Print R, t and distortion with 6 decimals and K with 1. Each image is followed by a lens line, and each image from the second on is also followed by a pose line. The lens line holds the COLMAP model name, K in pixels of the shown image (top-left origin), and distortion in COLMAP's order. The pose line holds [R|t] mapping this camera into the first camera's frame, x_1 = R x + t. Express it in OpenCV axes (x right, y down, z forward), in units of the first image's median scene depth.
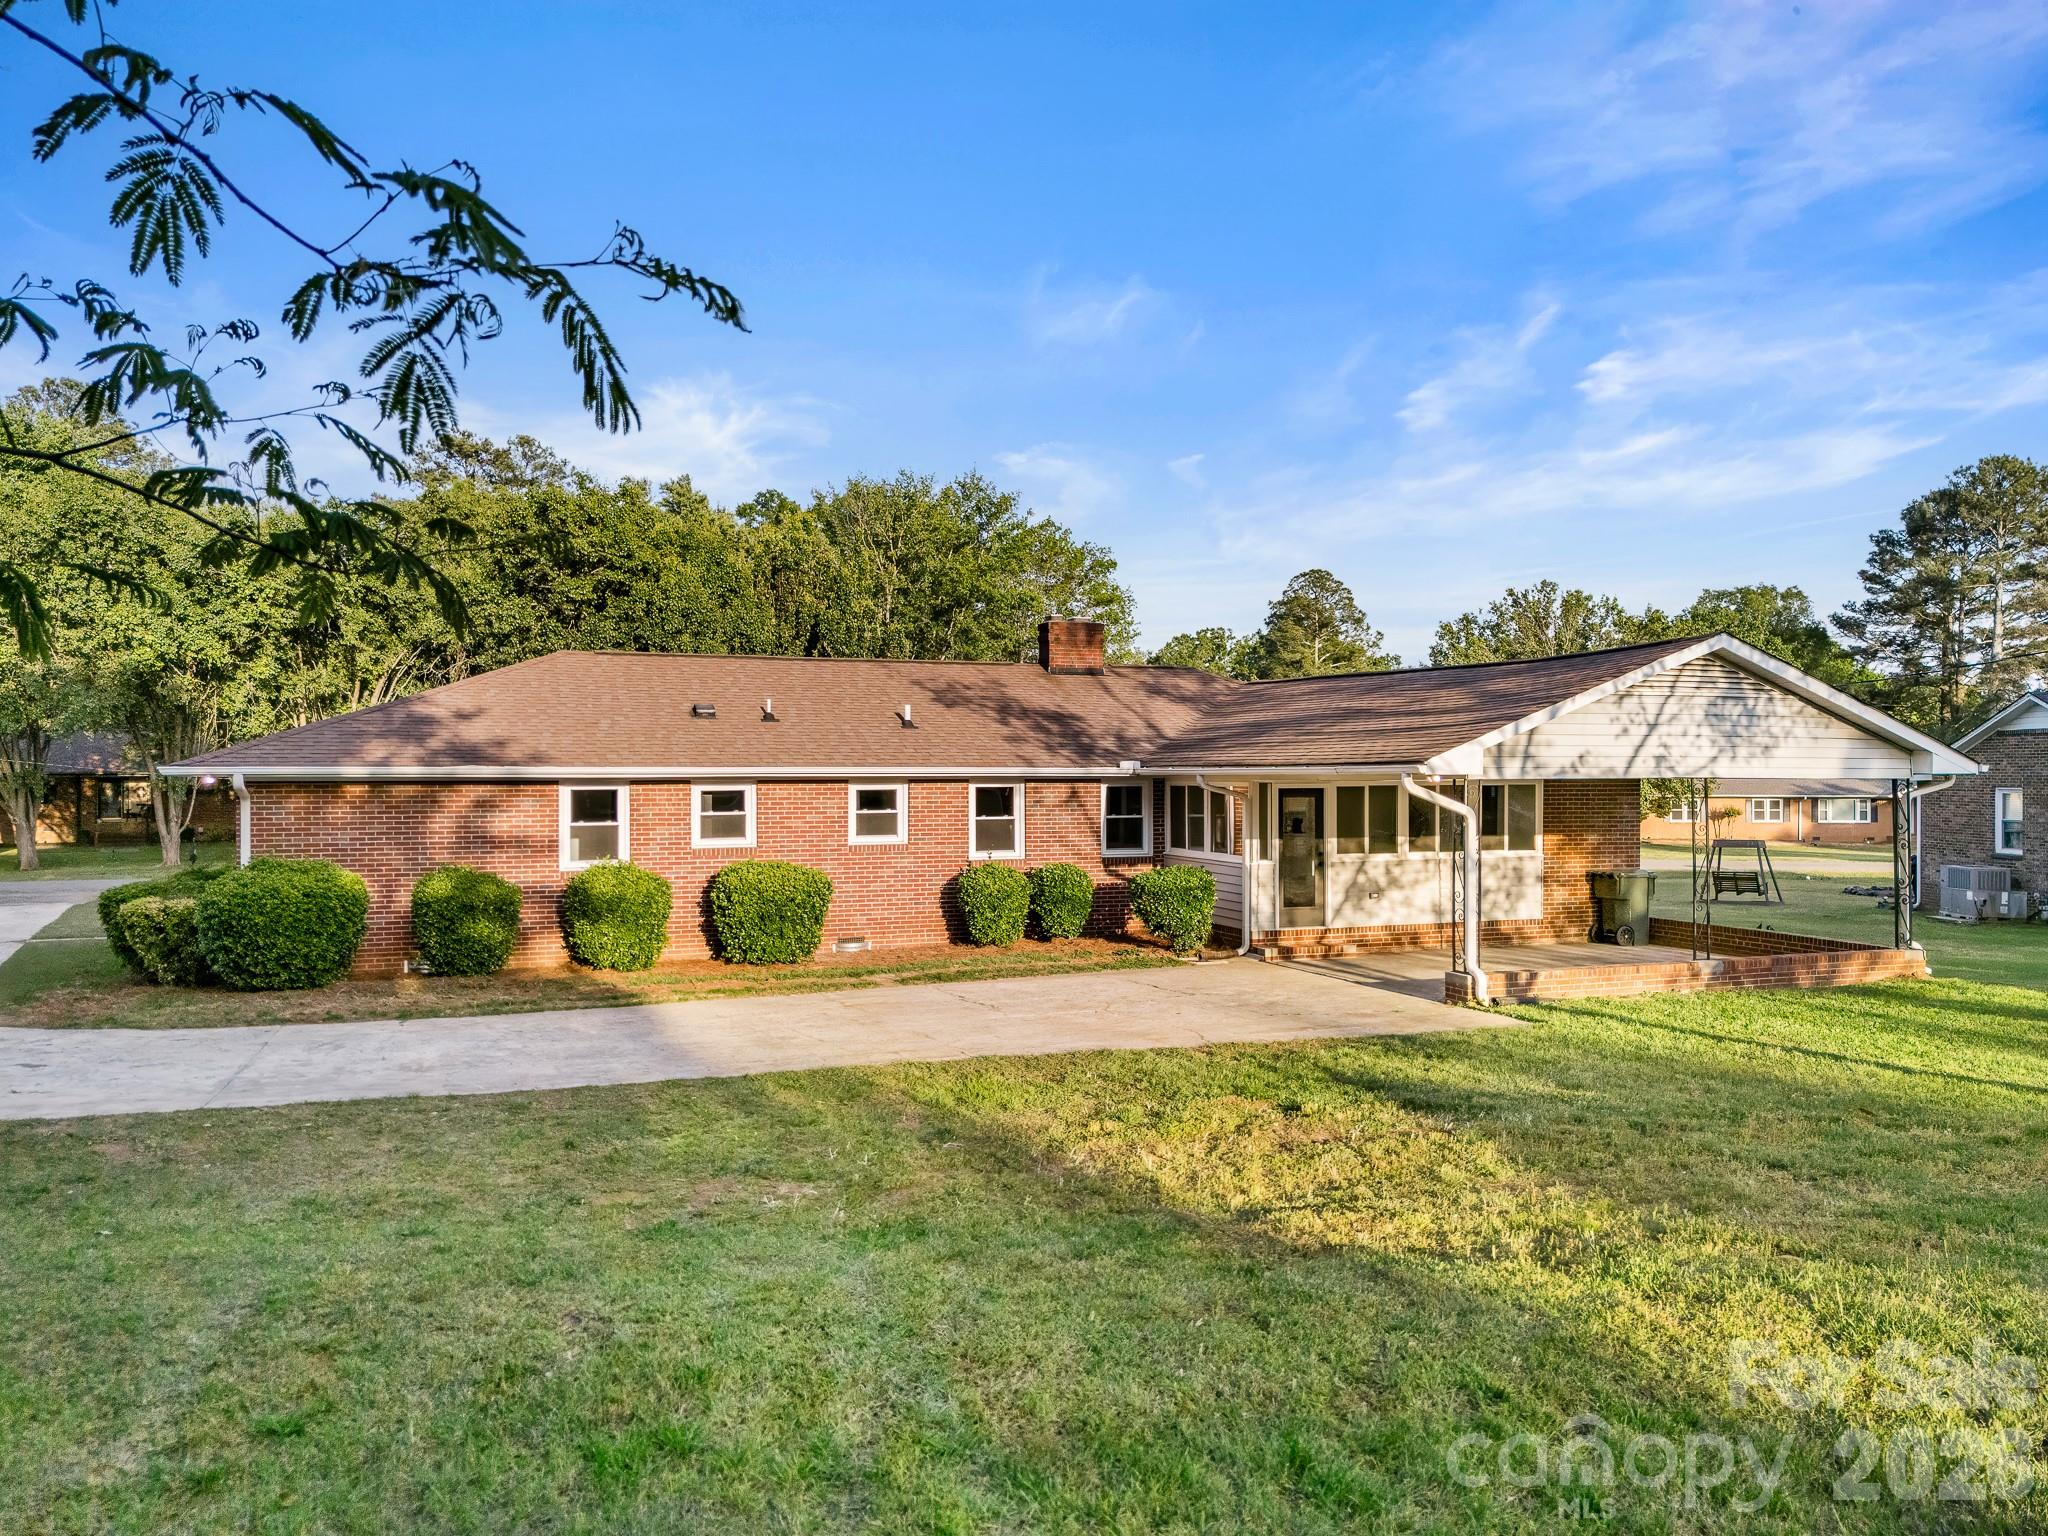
lens RADIAL K [[1558.3, 0, 1012.8], [0, 1558.3, 767.3], [0, 0, 1]] dist [0.058919, -0.046283]
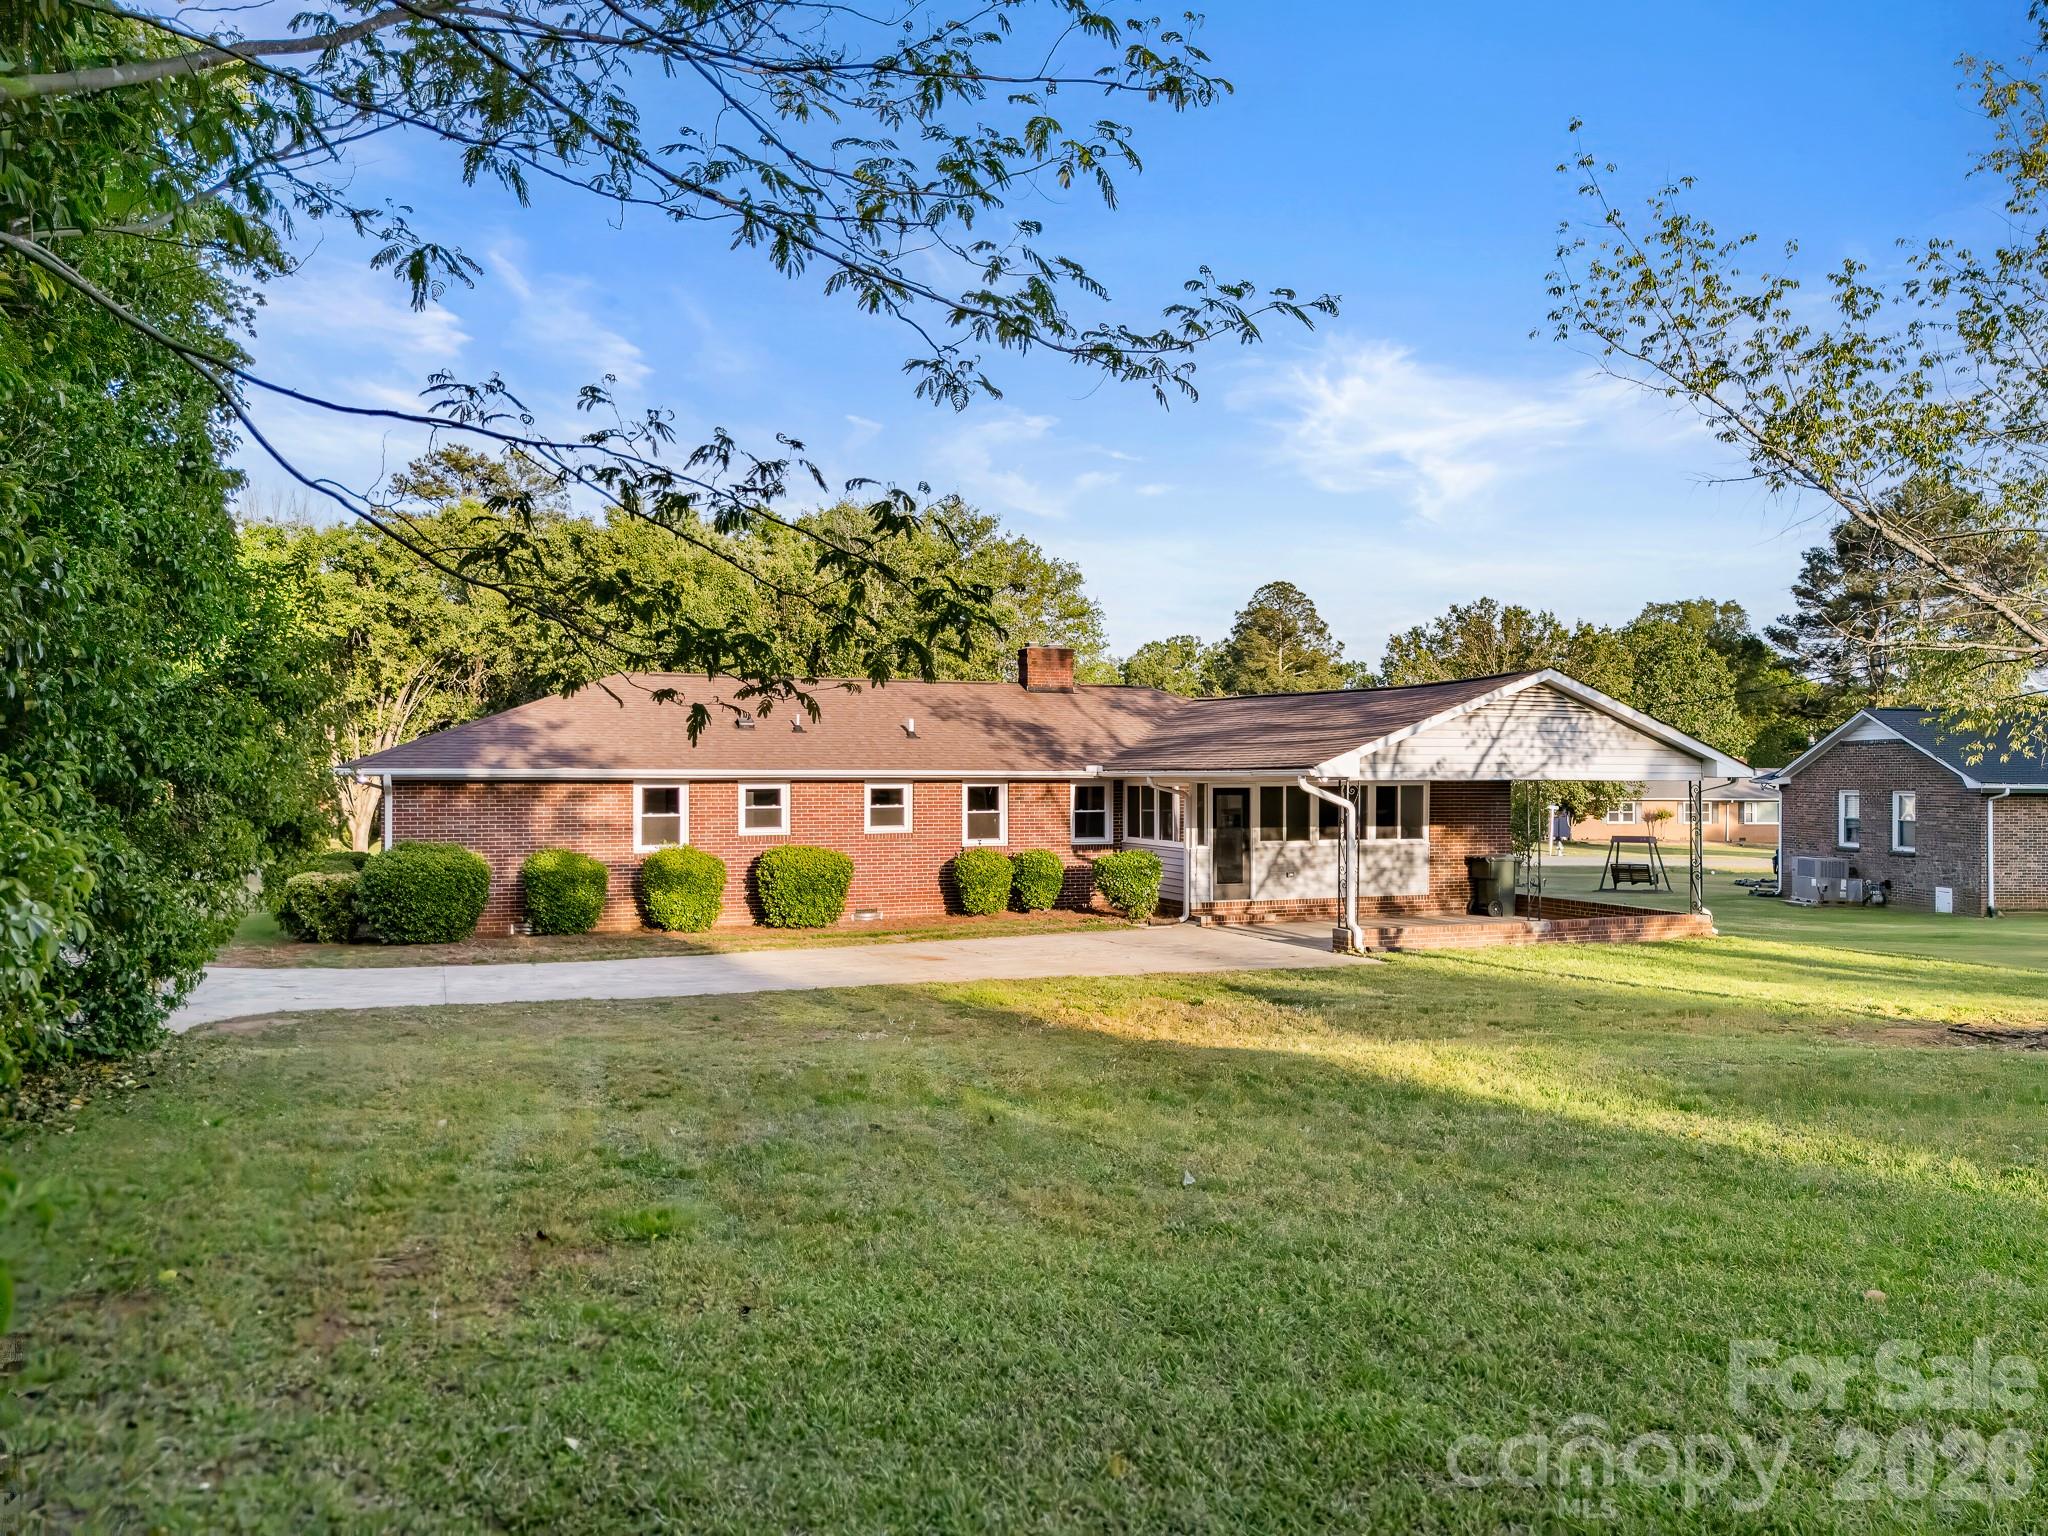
lens RADIAL K [[1558.3, 0, 1022.0], [0, 1558.3, 763.8], [0, 0, 1]] dist [0.058919, -0.046283]
pose [[0.999729, 0.002237, 0.023176, -0.009778], [-0.002129, 0.999987, -0.004684, 0.000581], [-0.023186, 0.004634, 0.999720, -0.224351]]
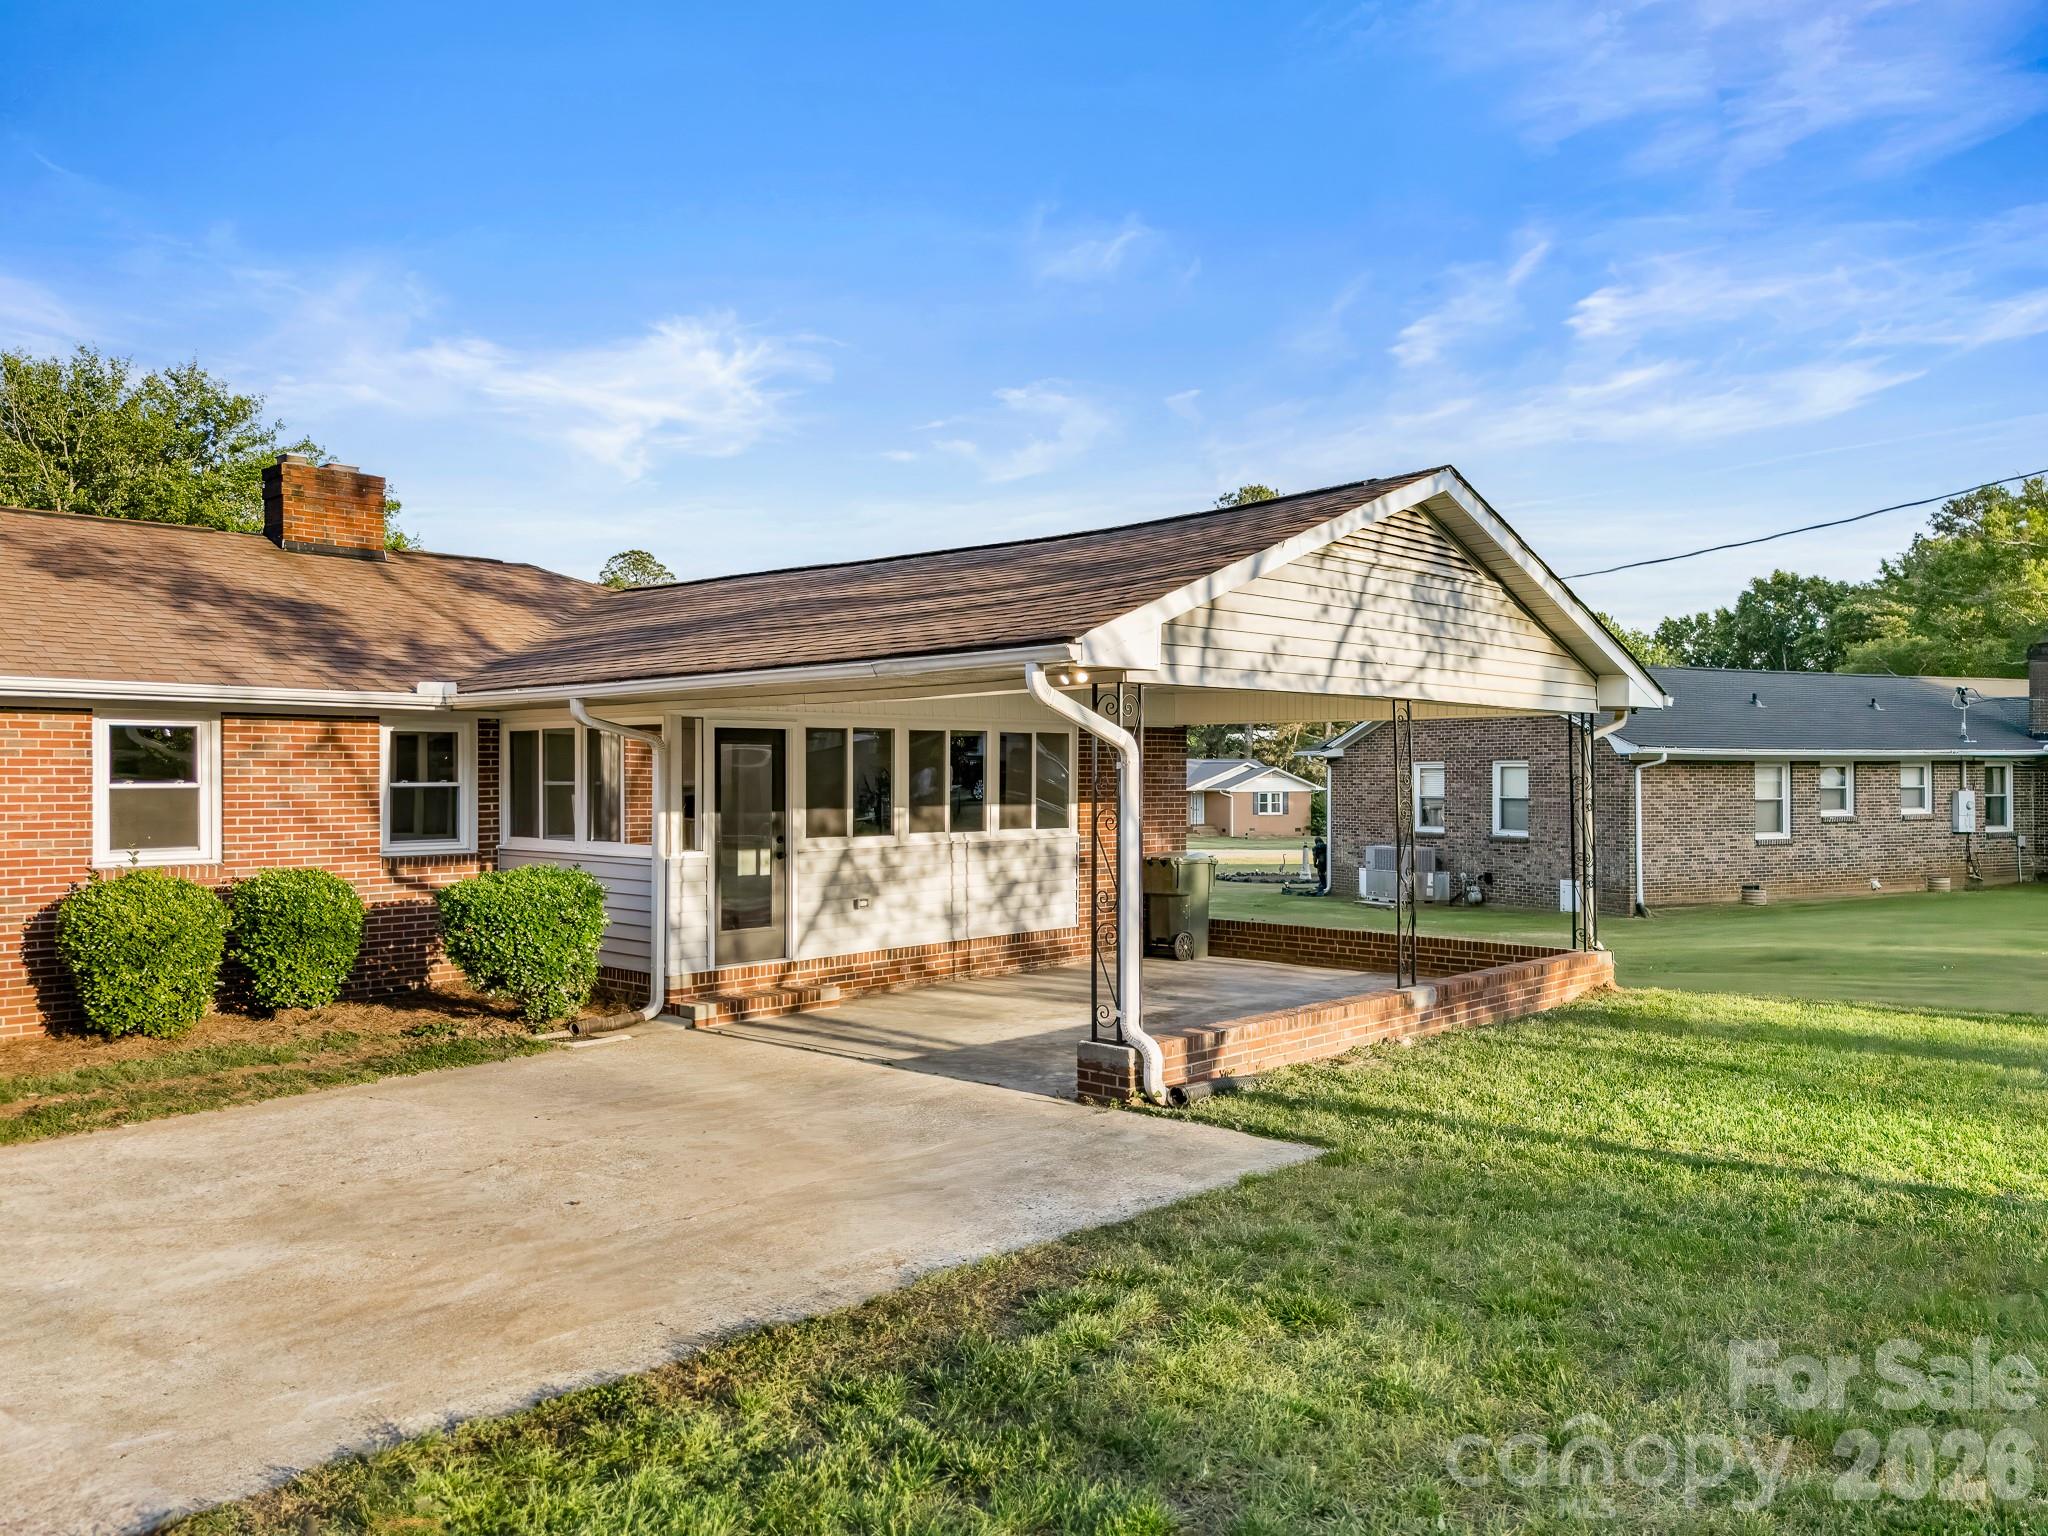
lens RADIAL K [[1558.3, 0, 1039.2], [0, 1558.3, 763.9], [0, 0, 1]] dist [0.058919, -0.046283]
pose [[0.899274, 0.001345, 0.437384, 0.023656], [0.001710, 0.999977, -0.006591, 0.030259], [-0.437382, 0.006675, 0.899251, 0.406378]]
